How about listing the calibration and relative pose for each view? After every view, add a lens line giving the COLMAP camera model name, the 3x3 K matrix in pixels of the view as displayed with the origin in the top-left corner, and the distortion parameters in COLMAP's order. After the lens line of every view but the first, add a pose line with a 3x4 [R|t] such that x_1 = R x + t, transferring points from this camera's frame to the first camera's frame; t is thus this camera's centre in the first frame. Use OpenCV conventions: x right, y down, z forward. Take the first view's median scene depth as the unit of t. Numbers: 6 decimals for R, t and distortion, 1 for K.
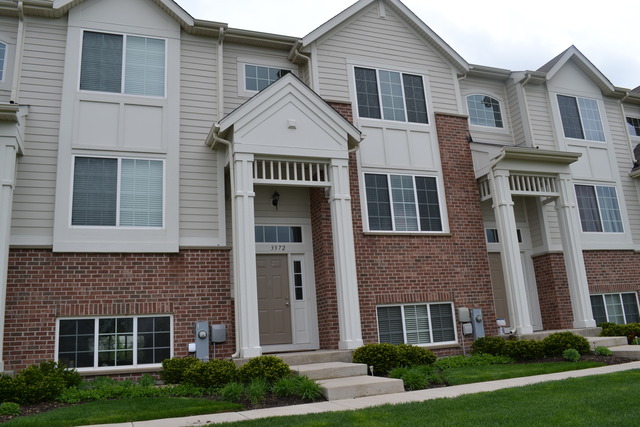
lens RADIAL K [[514.3, 0, 320.0], [0, 514.3, 213.5], [0, 0, 1]] dist [-0.096515, 0.028348]
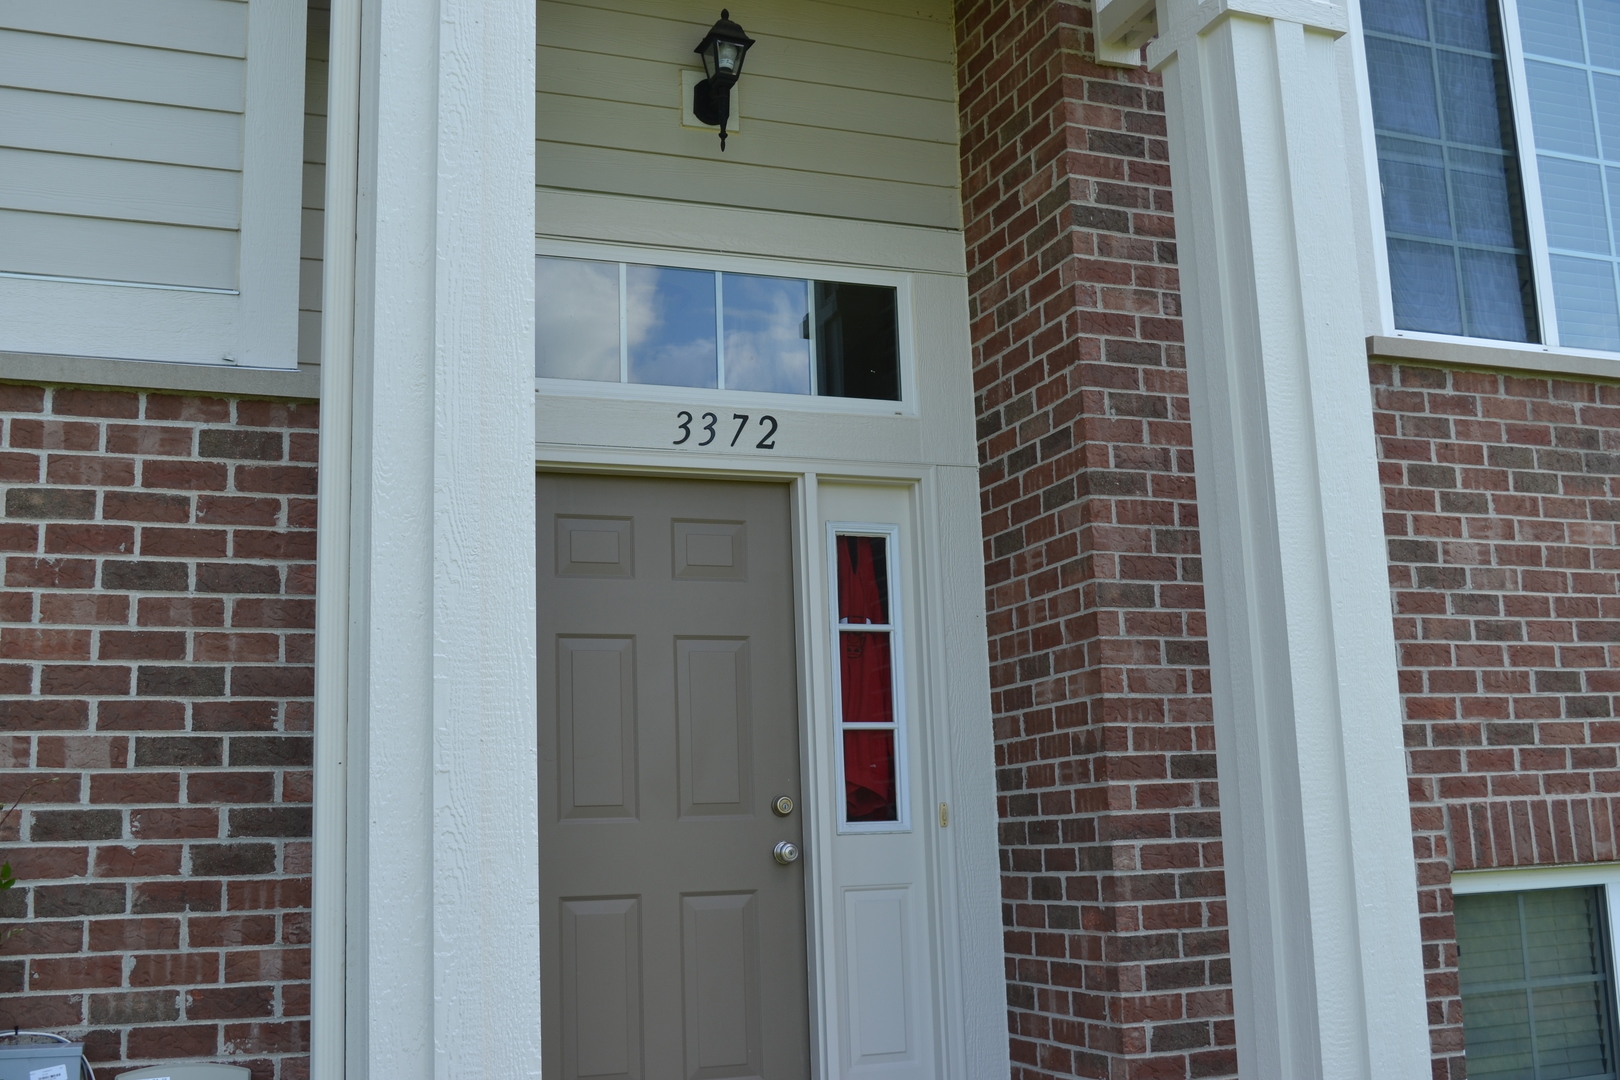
lens RADIAL K [[1573.0, 0, 810.0], [0, 1573.0, 540.0], [0, 0, 1]] dist [-0.077831, 0.024149]
pose [[0.999387, 0.033910, 0.008726, -0.063150], [-0.034346, 0.997844, 0.055925, 0.072670], [-0.006811, -0.056190, 0.998397, 0.598682]]
